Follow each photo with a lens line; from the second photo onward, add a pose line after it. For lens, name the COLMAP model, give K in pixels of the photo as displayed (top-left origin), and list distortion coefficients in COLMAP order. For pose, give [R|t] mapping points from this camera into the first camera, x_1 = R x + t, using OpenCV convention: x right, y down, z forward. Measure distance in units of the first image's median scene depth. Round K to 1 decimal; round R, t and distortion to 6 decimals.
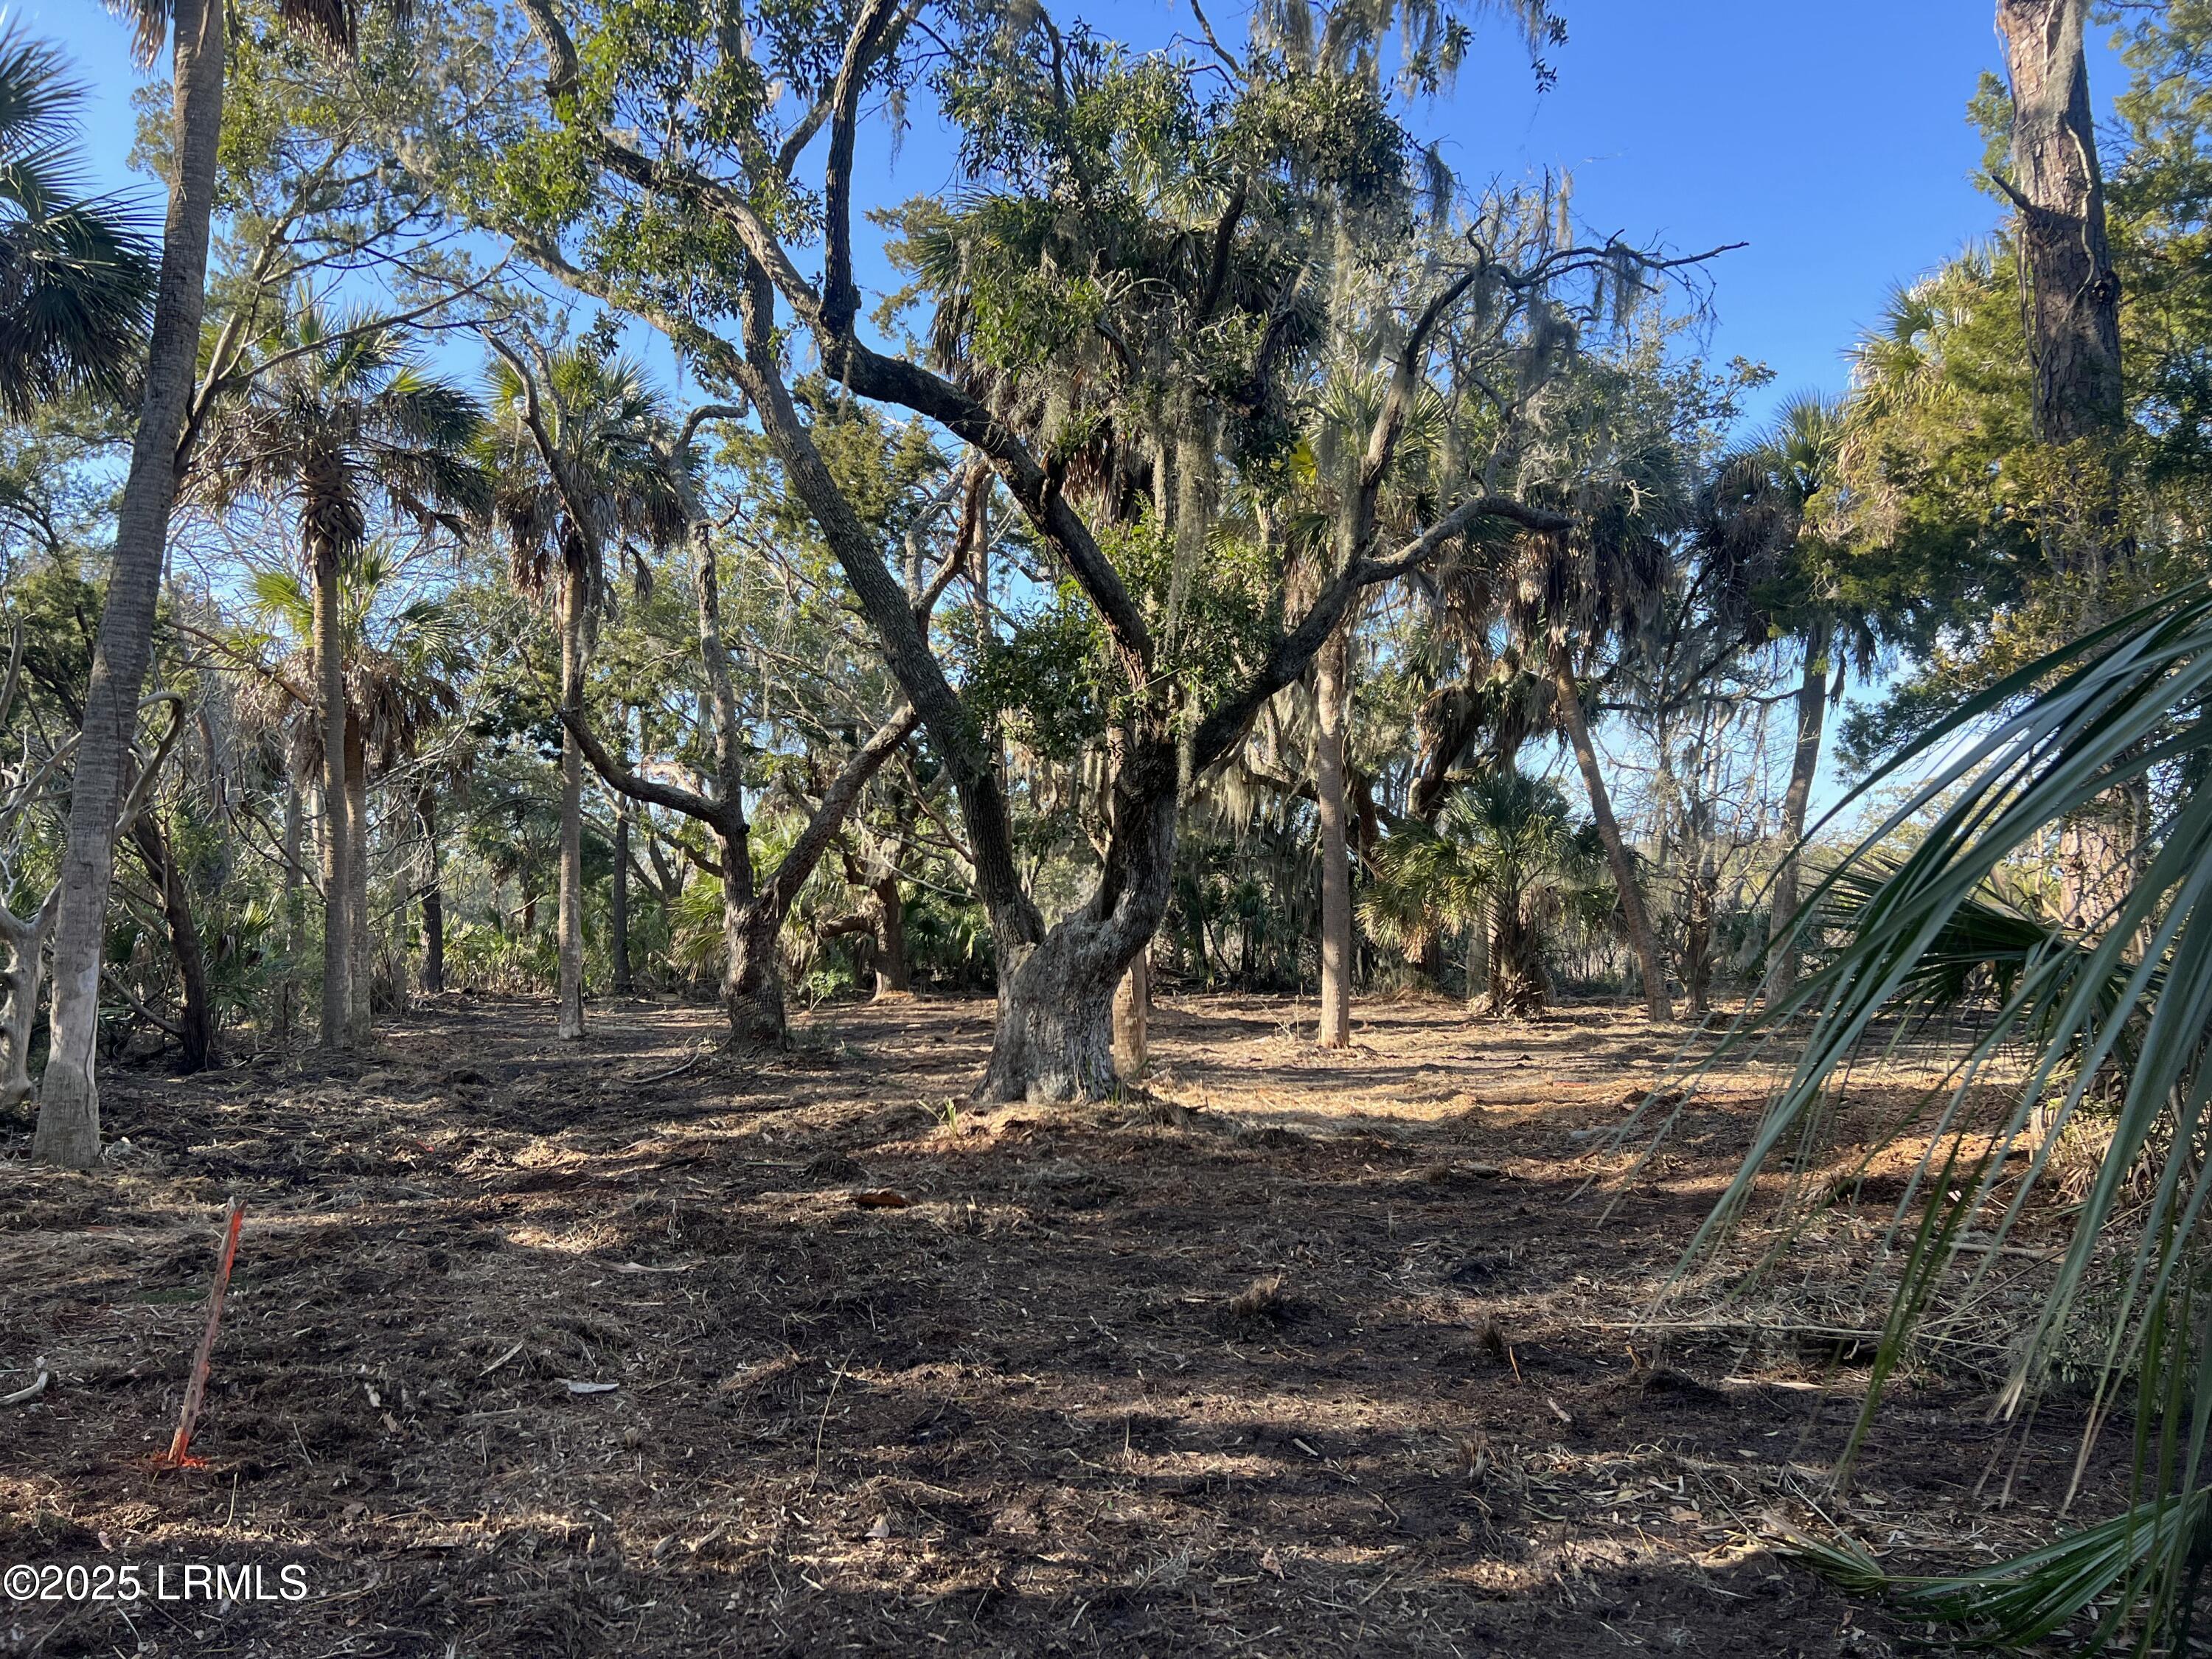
lens RADIAL K [[1642.4, 0, 1106.0], [0, 1642.4, 829.5], [0, 0, 1]] dist [0.070382, -0.070536]
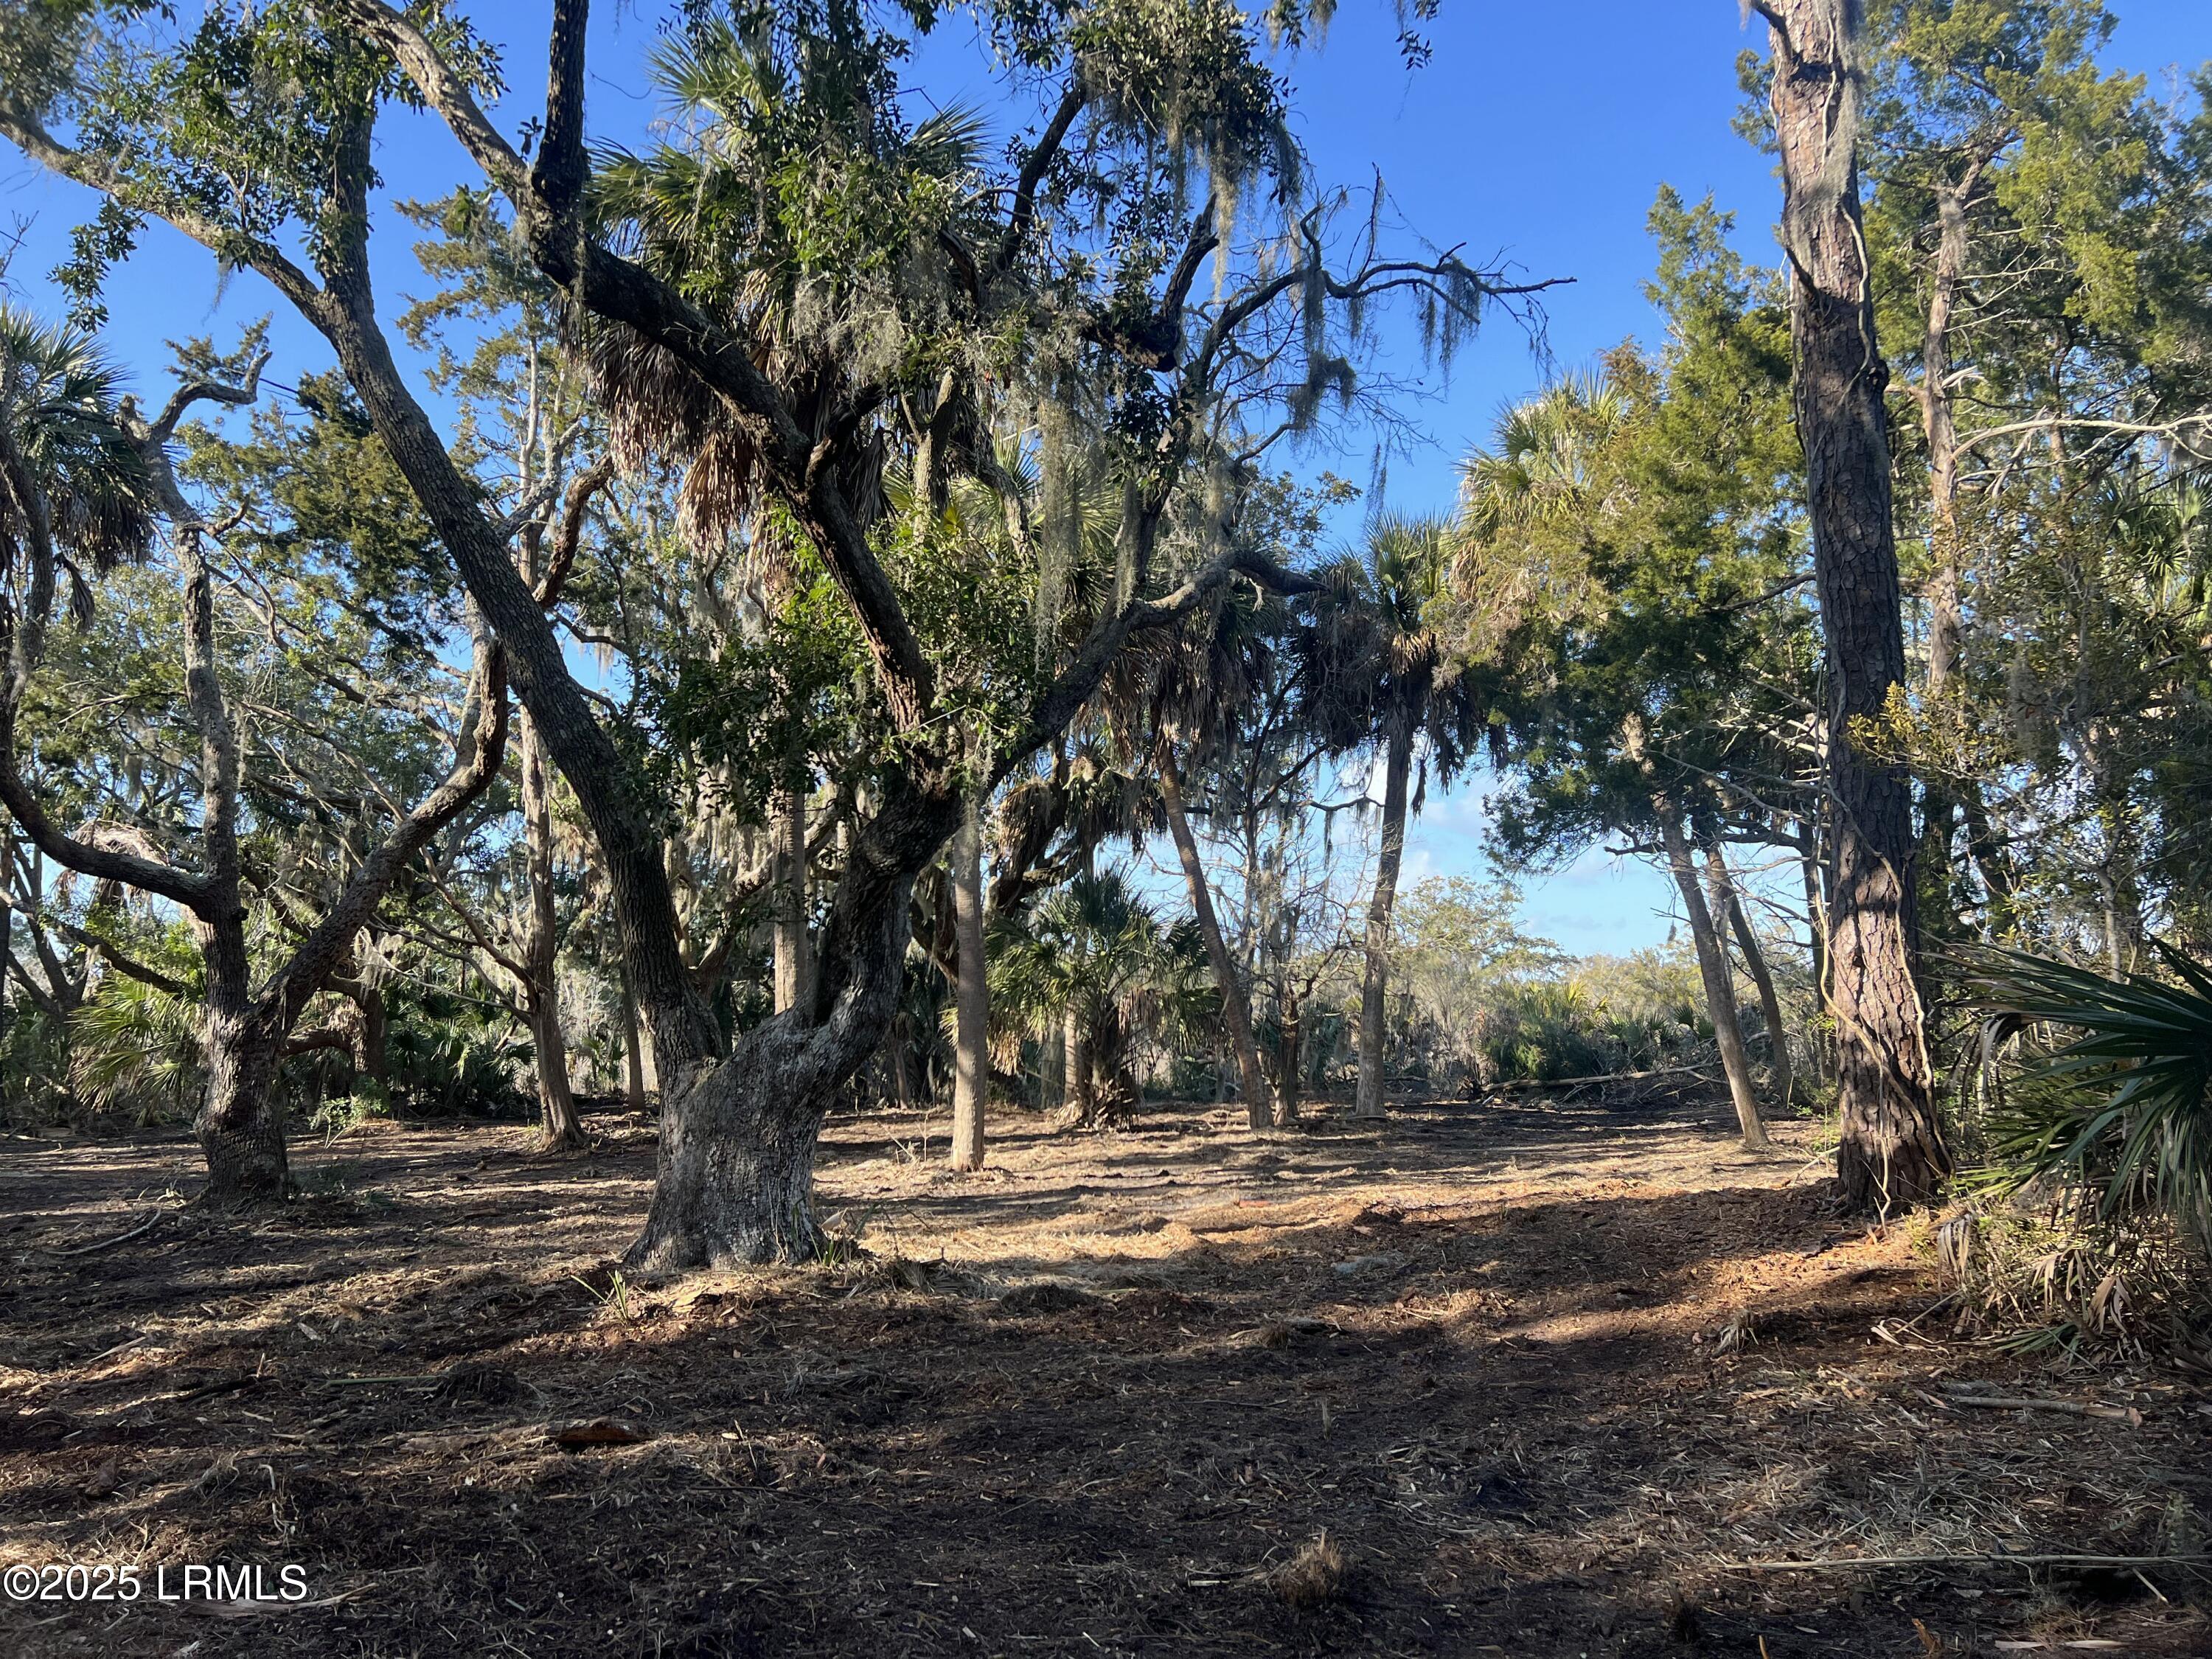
lens RADIAL K [[1642.4, 0, 1106.0], [0, 1642.4, 829.5], [0, 0, 1]] dist [0.070382, -0.070536]
pose [[0.950731, 0.031253, 0.308438, -0.073146], [-0.010655, 0.997612, -0.068244, 0.008675], [-0.309834, 0.061595, 0.948793, 0.124769]]
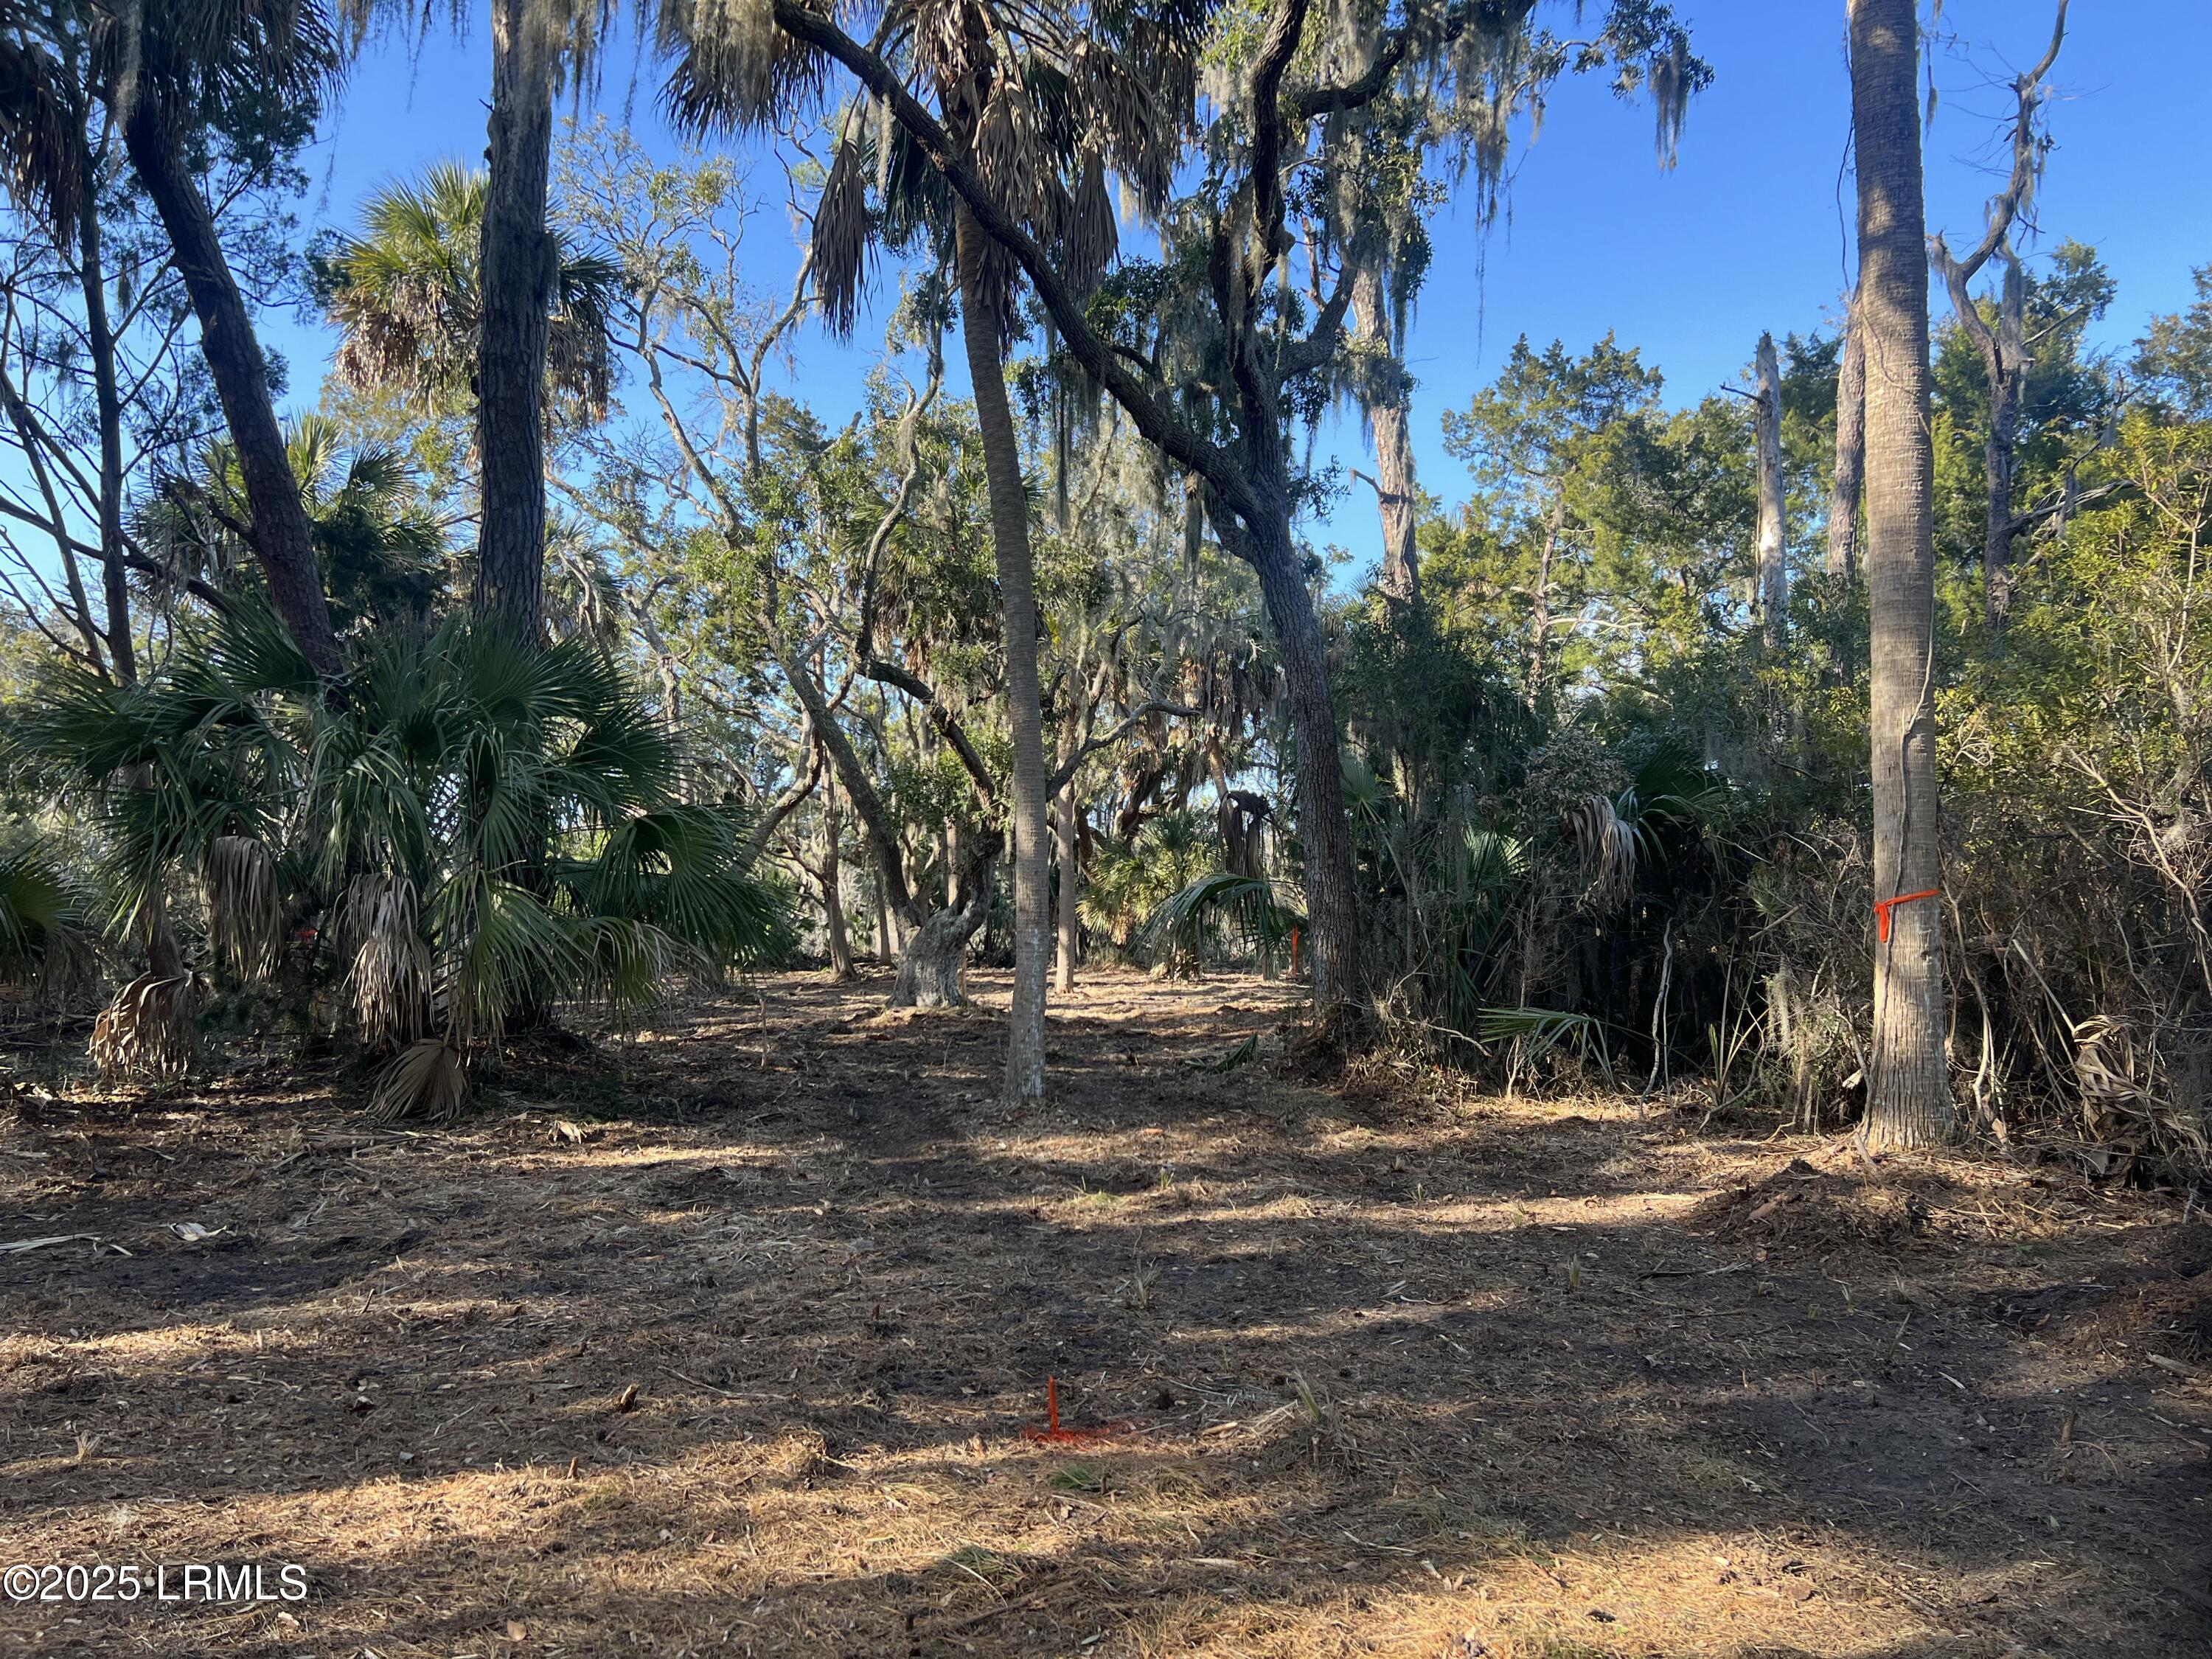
lens RADIAL K [[1642.4, 0, 1106.0], [0, 1642.4, 829.5], [0, 0, 1]] dist [0.070382, -0.070536]
pose [[0.984670, 0.016703, 0.173625, -0.107125], [-0.017953, 0.999823, 0.005631, -0.038645], [-0.173500, -0.008662, 0.984796, -0.613411]]
